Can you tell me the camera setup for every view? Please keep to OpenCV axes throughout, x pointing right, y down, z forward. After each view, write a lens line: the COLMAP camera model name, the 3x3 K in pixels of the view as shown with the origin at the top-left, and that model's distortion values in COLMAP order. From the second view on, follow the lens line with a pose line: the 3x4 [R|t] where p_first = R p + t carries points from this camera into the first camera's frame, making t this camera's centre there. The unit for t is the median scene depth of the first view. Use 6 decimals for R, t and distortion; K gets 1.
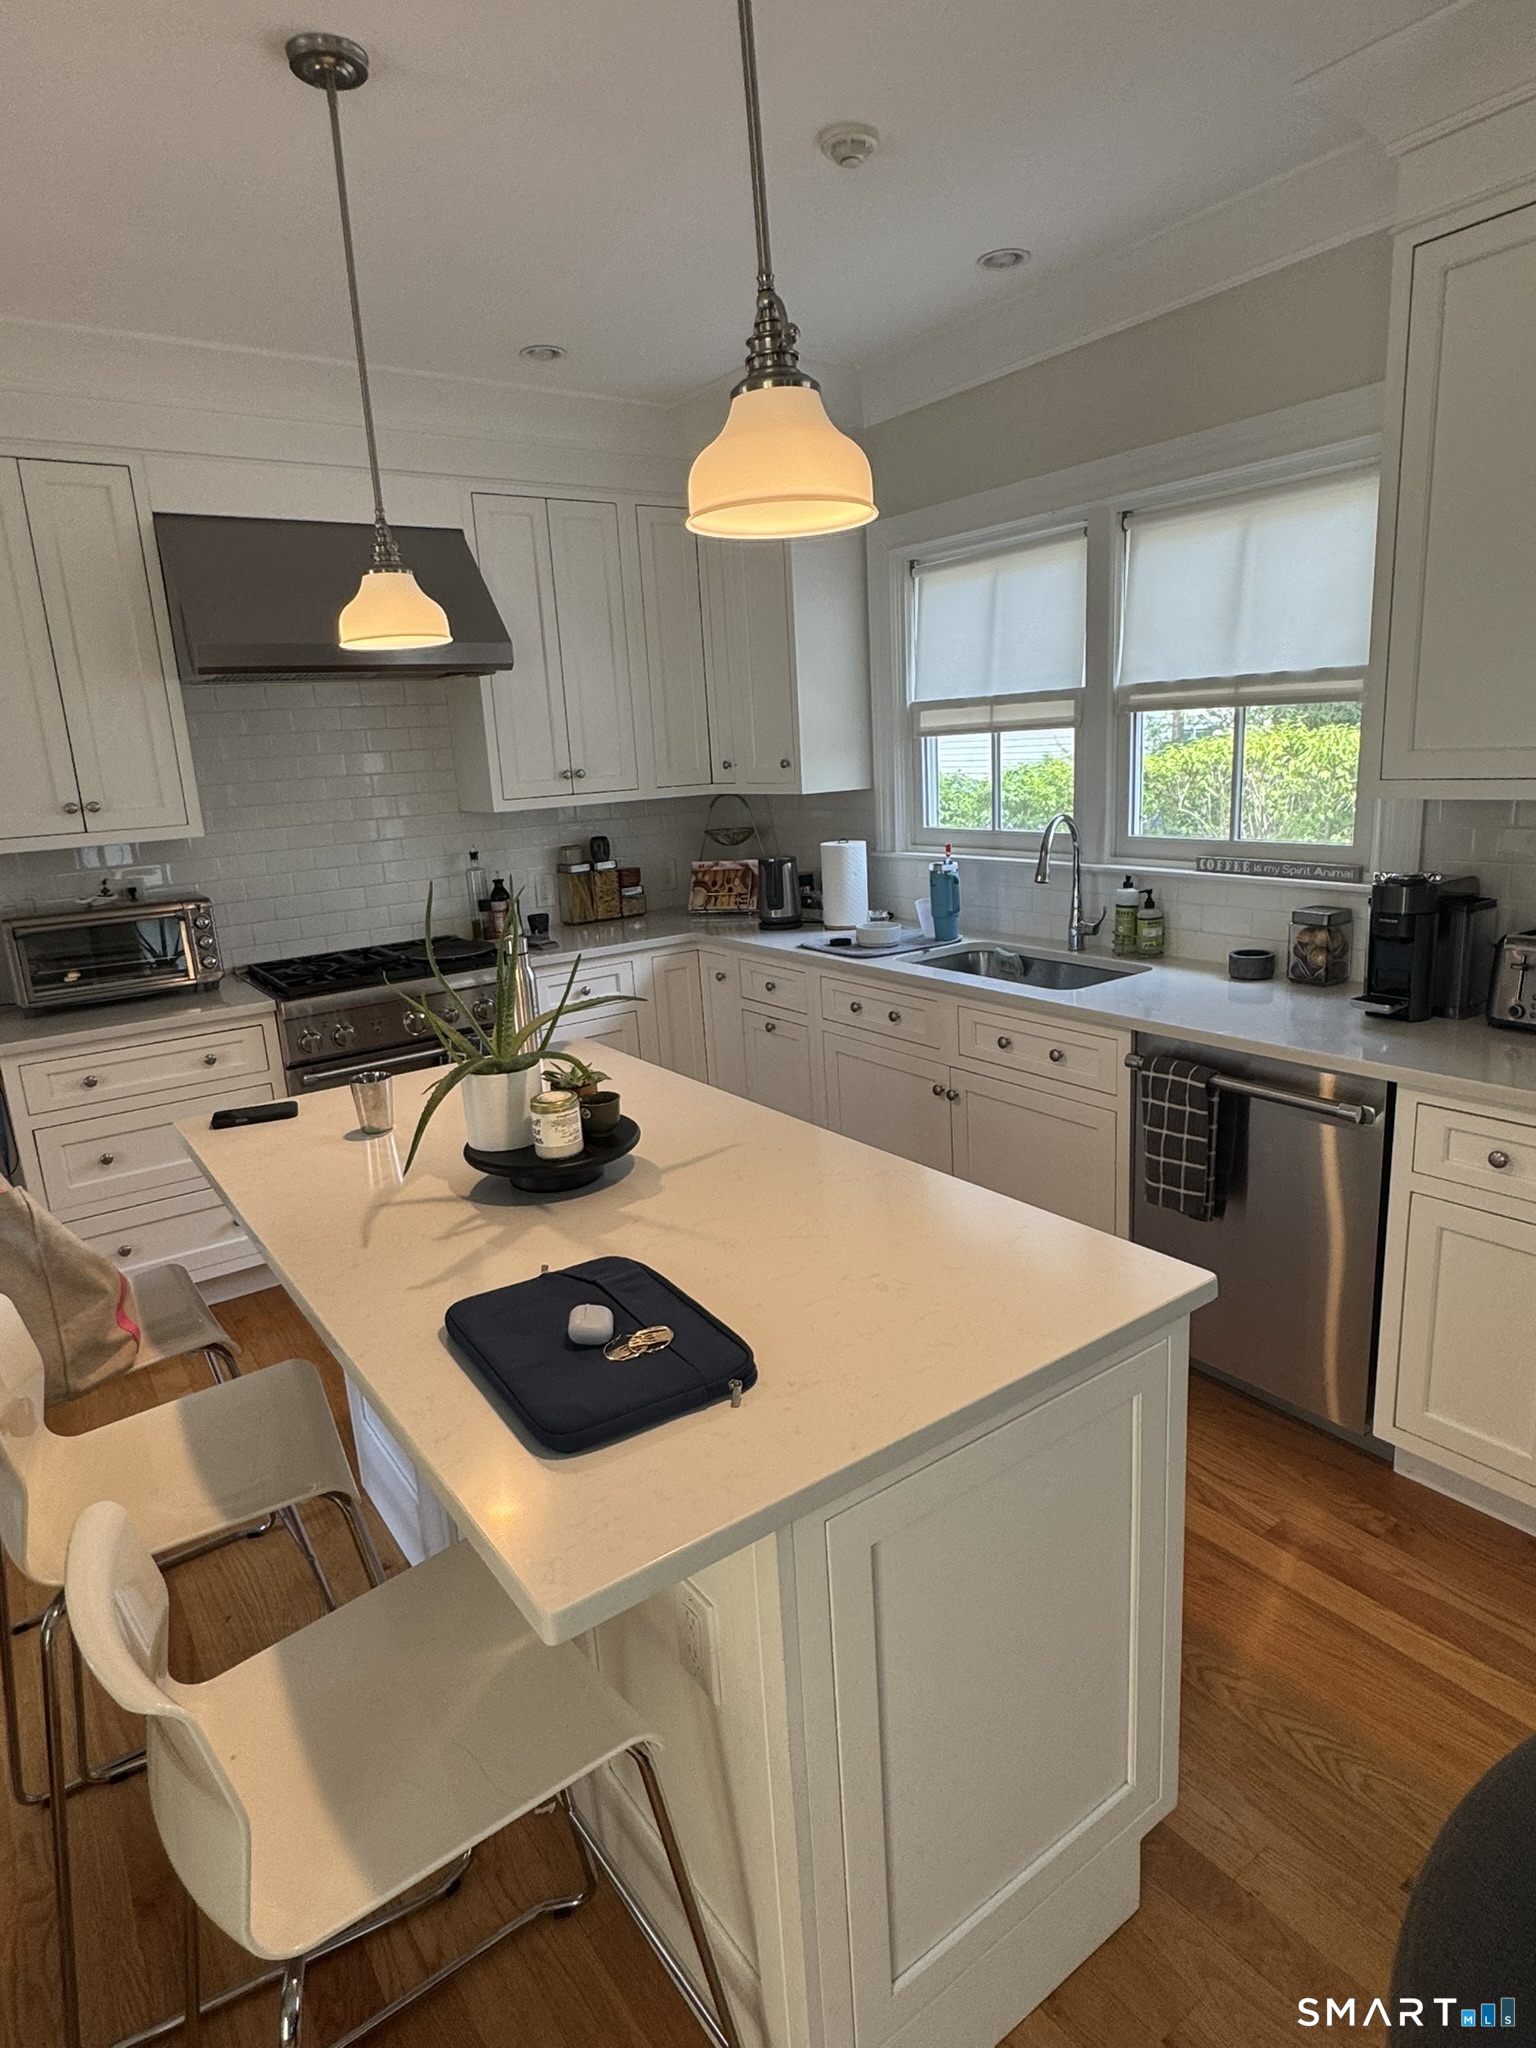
lens RADIAL K [[1156.9, 0, 778.4], [0, 1156.9, 1019.1], [0, 0, 1]] dist [-0.012906, 0.002860]
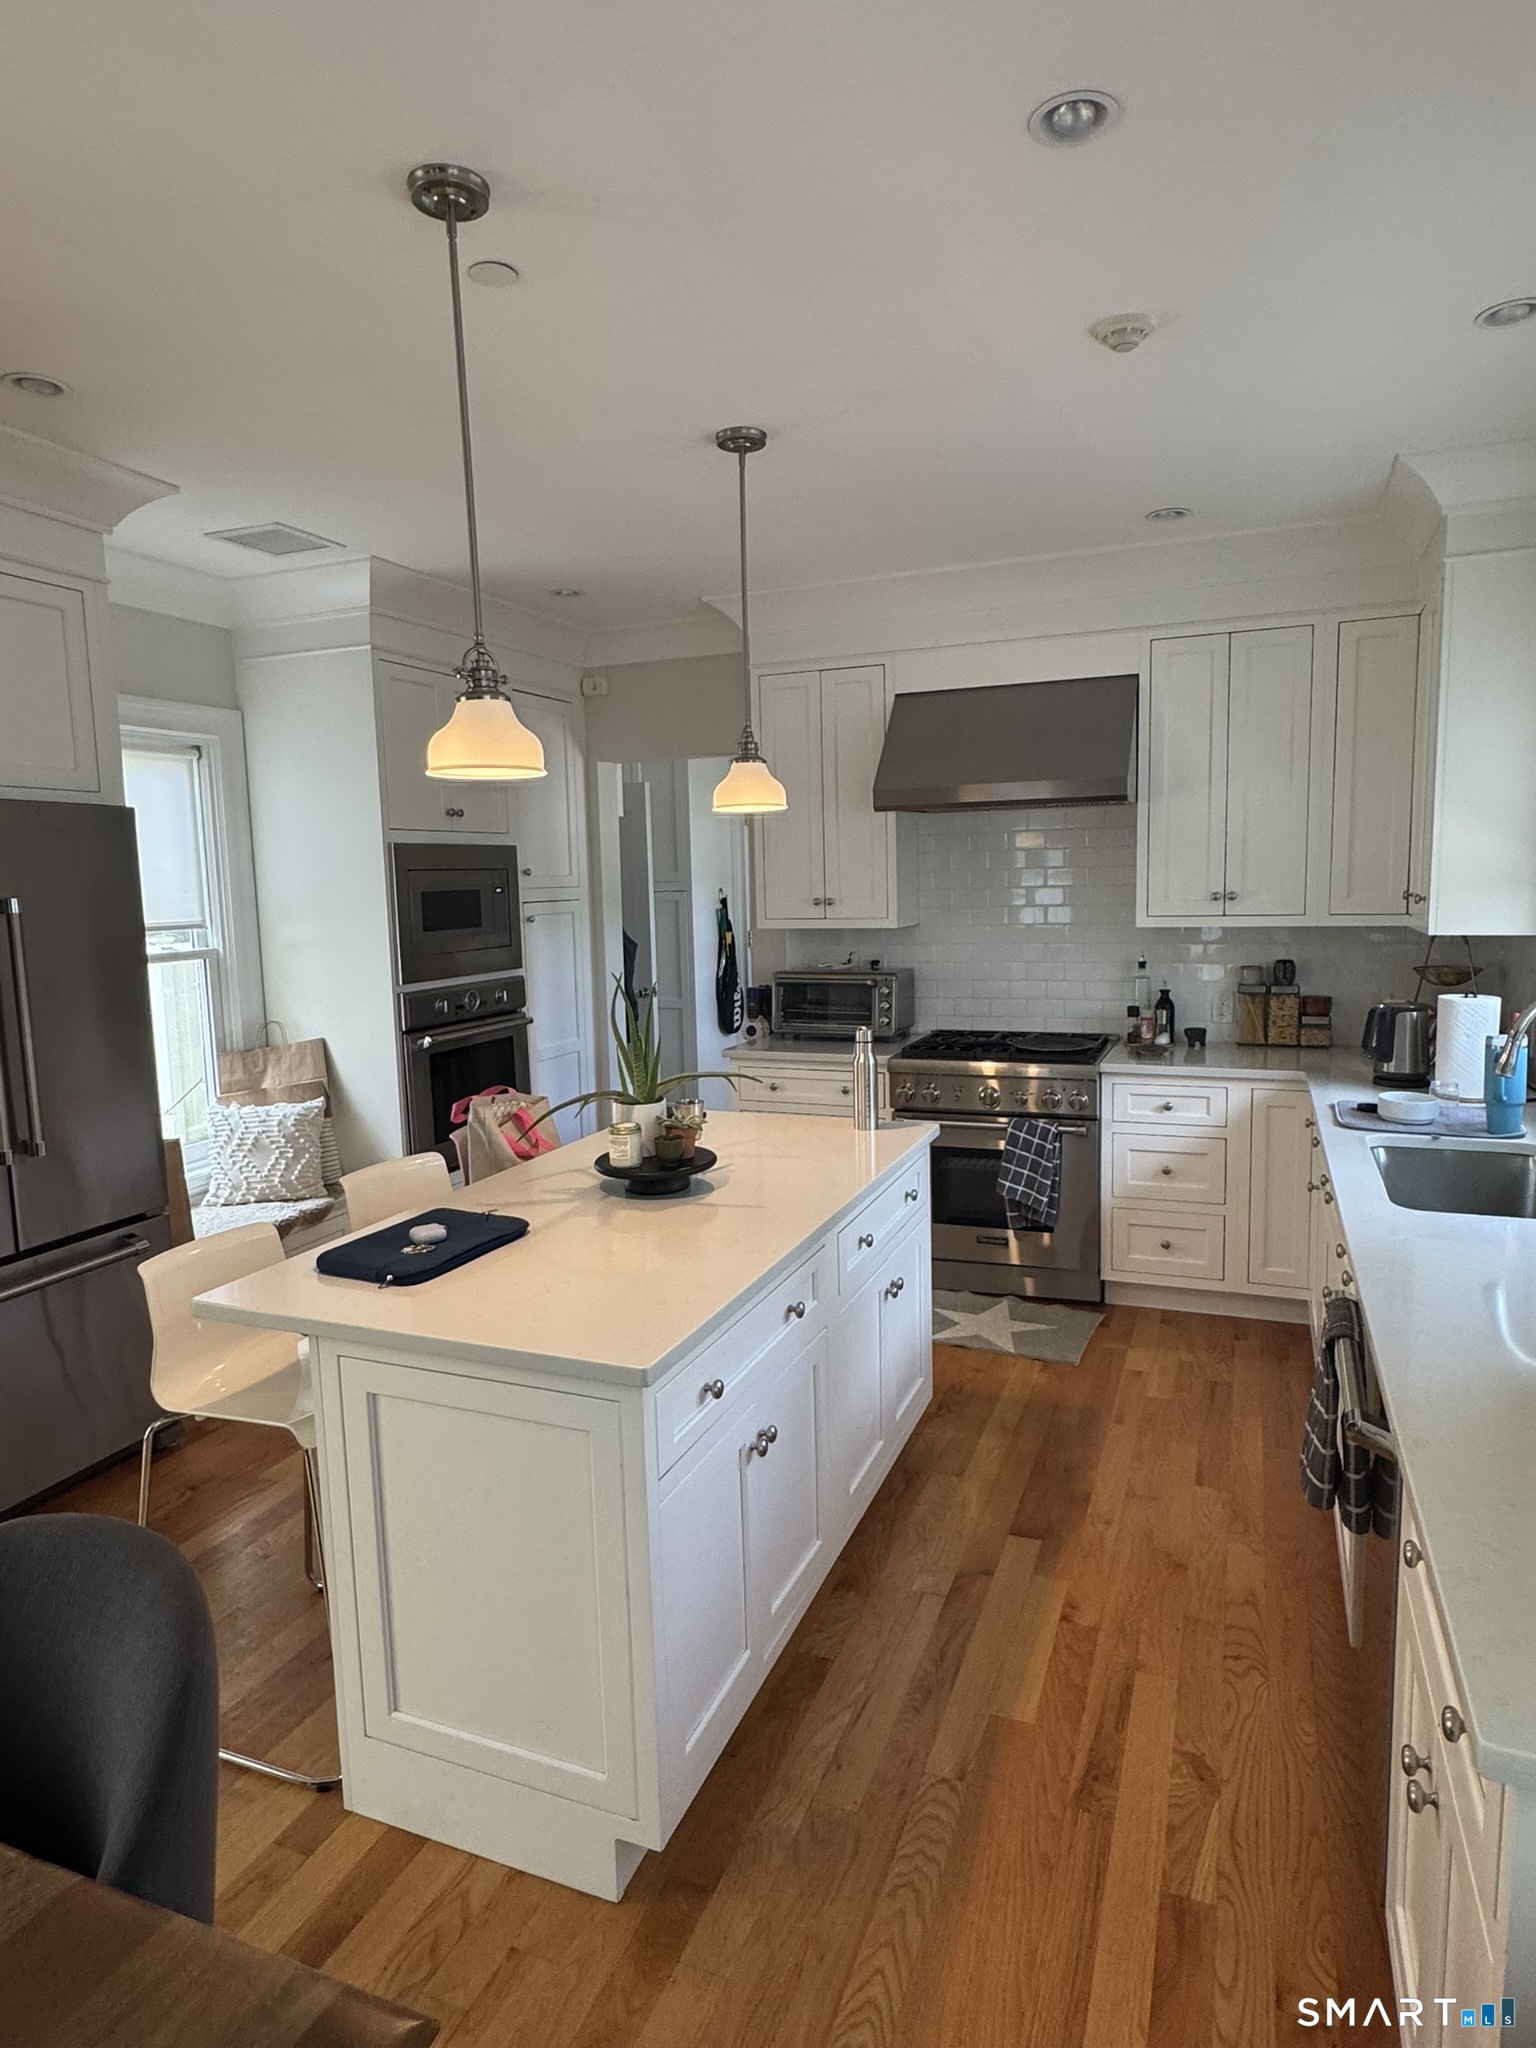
lens RADIAL K [[1156.9, 0, 776.7], [0, 1156.9, 1023.0], [0, 0, 1]] dist [-0.012906, 0.002860]
pose [[0.532572, 0.148059, -0.833334, 0.574797], [-0.201520, 0.978448, 0.045052, -0.085450], [0.822044, 0.143940, 0.550930, 0.169342]]
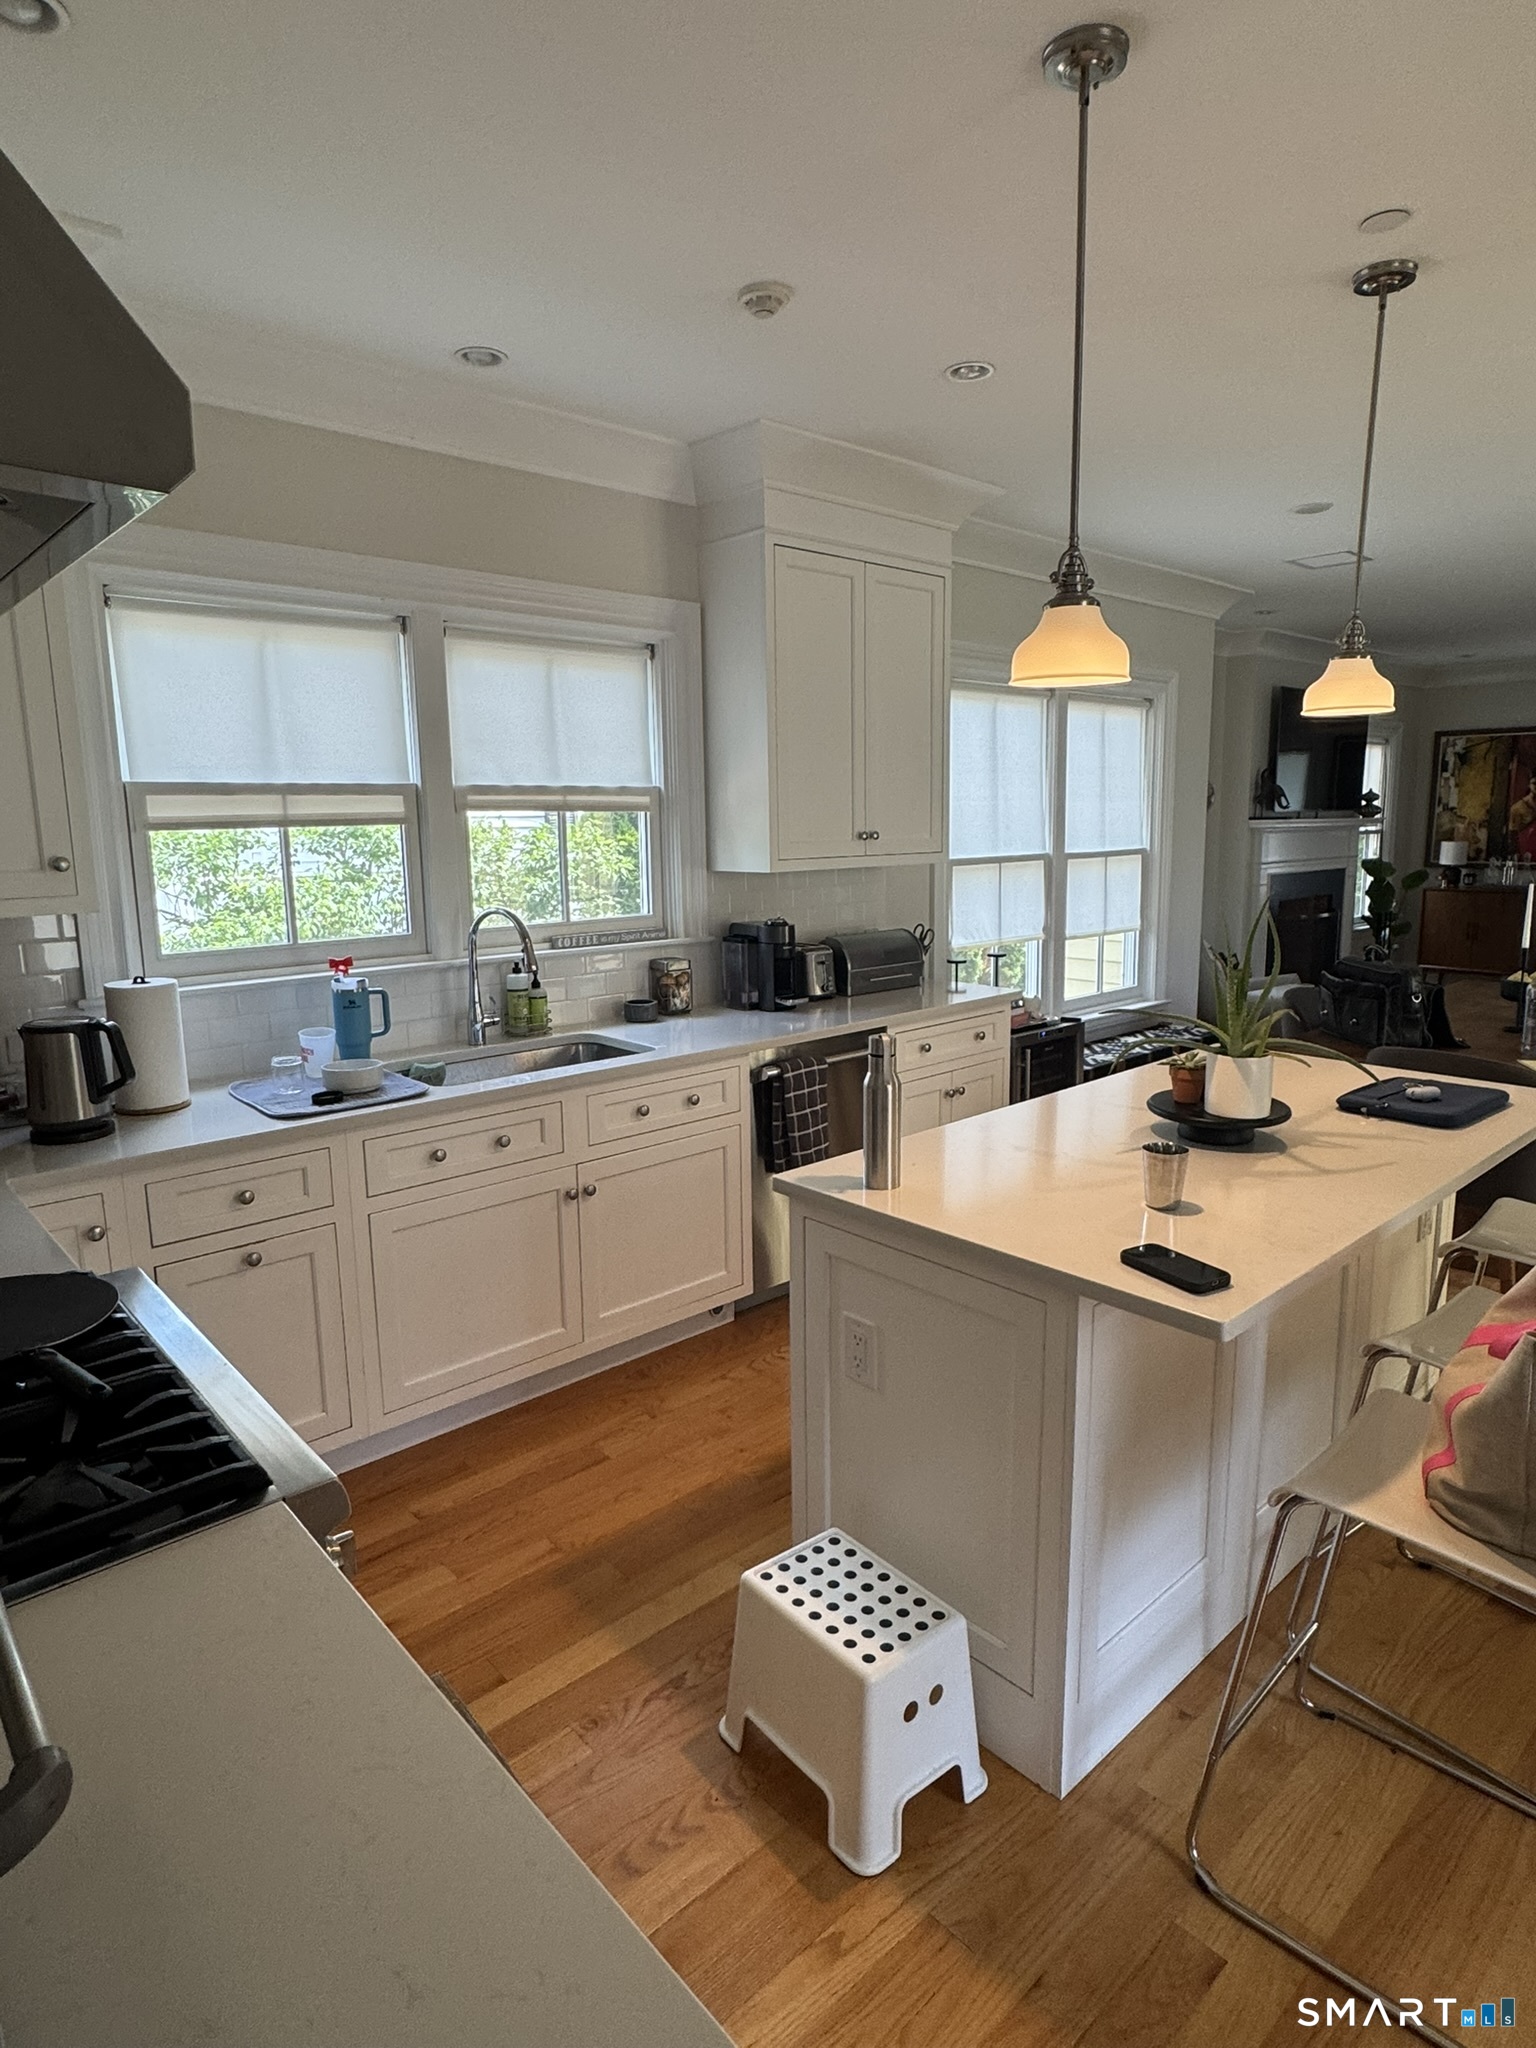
lens RADIAL K [[1156.9, 0, 771.0], [0, 1156.9, 1021.3], [0, 0, 1]] dist [-0.012906, 0.002860]
pose [[-0.113876, -0.116694, 0.986618, -0.753508], [0.253470, 0.956801, 0.142423, -0.158202], [-0.960617, 0.266297, -0.079378, 0.842888]]
